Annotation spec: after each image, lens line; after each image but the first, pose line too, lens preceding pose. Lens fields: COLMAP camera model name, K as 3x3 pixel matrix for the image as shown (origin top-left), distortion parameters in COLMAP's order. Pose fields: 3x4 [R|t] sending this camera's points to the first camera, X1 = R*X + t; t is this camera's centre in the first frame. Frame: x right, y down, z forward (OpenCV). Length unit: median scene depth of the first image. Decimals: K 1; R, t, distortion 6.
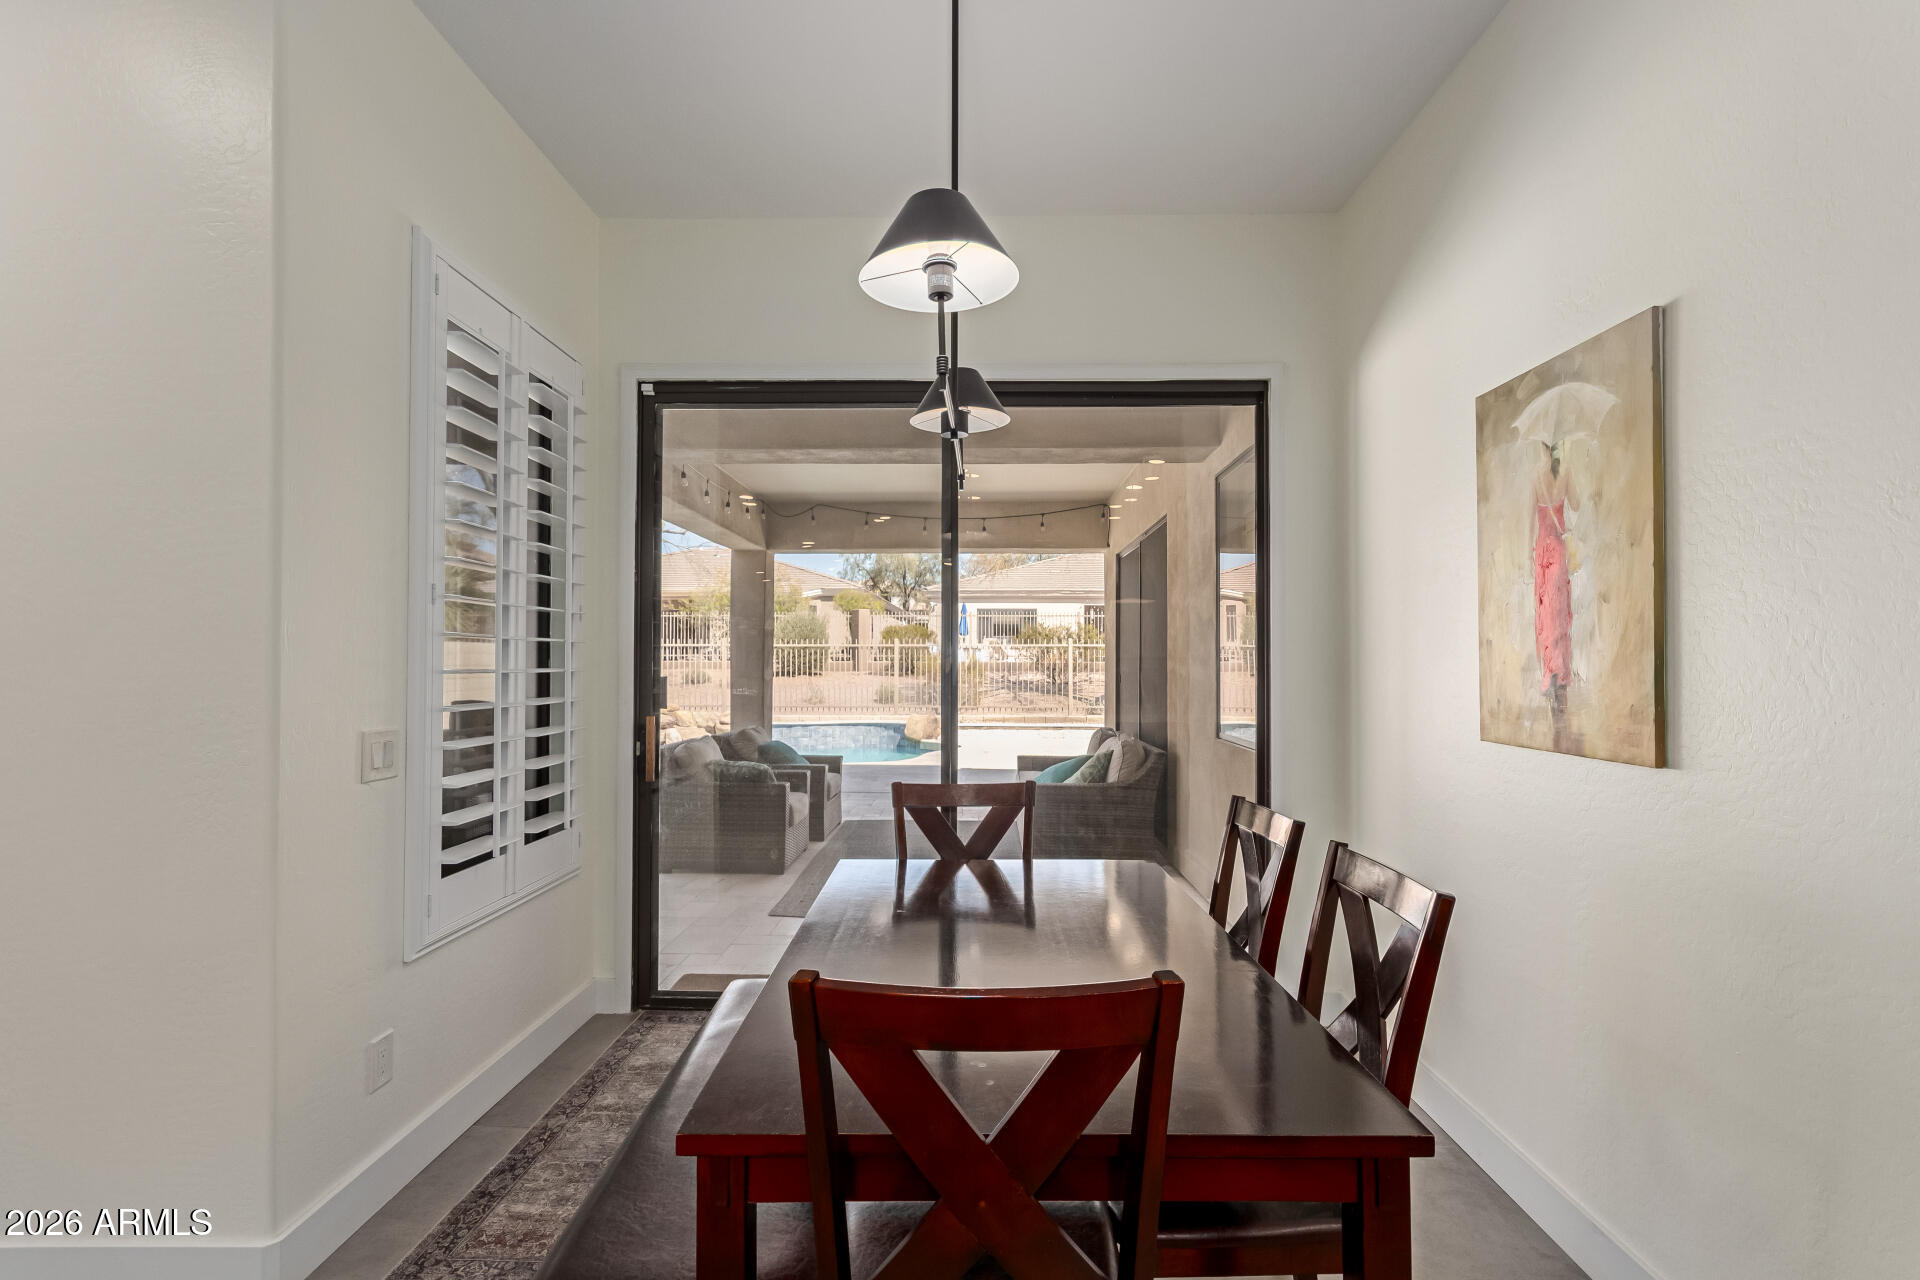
lens RADIAL K [[889.6, 0, 959.1], [0, 889.6, 651.7], [0, 0, 1]] dist [0.003697, -0.000407]
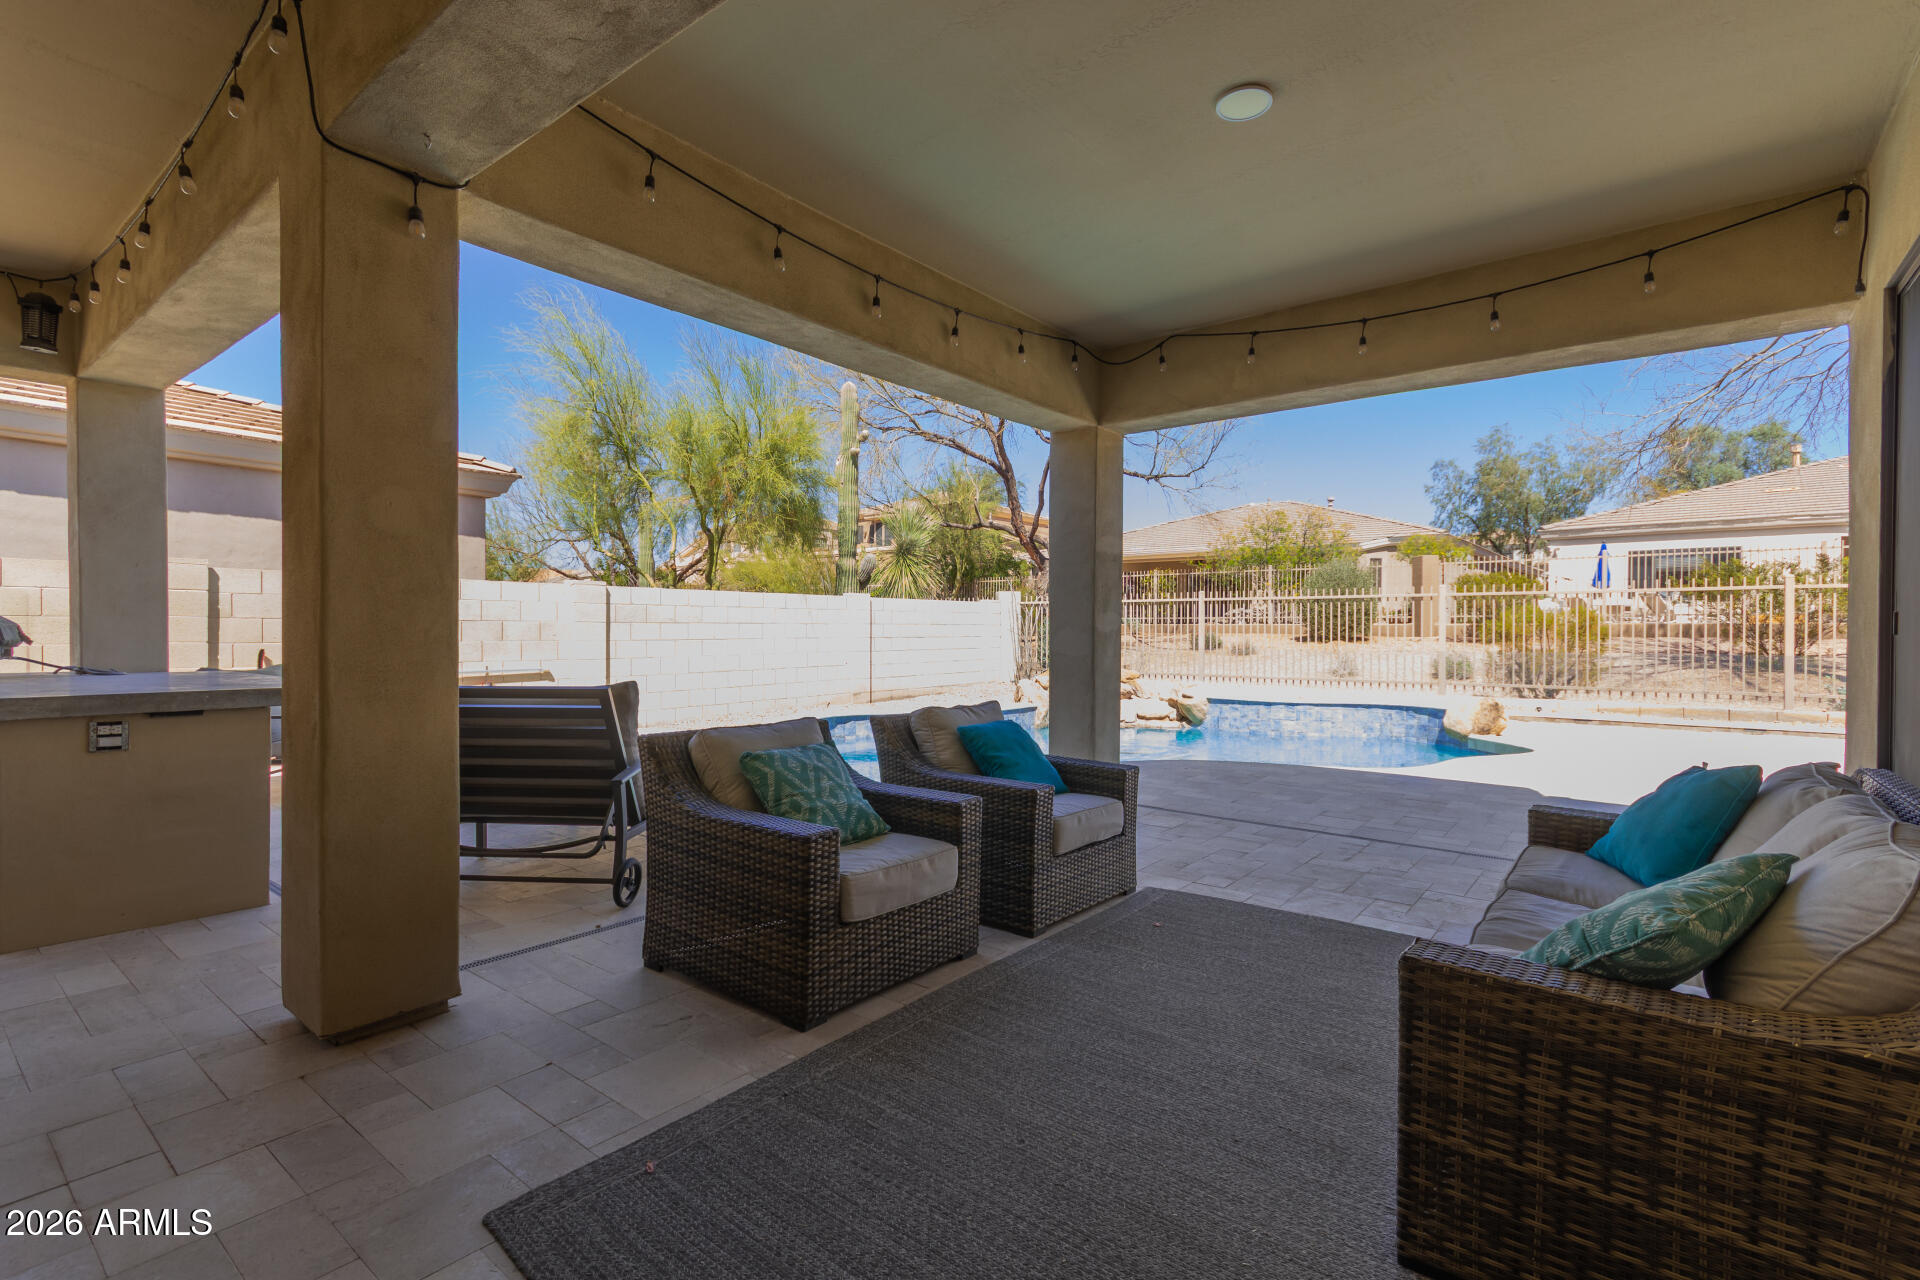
lens RADIAL K [[889.6, 0, 954.3], [0, 889.6, 635.1], [0, 0, 1]] dist [0.003697, -0.000407]
pose [[0.797163, 0.003594, -0.603753, 0.044758], [0.005202, 0.999904, 0.012821, 0.013829], [0.603742, -0.013361, 0.797068, 0.225502]]
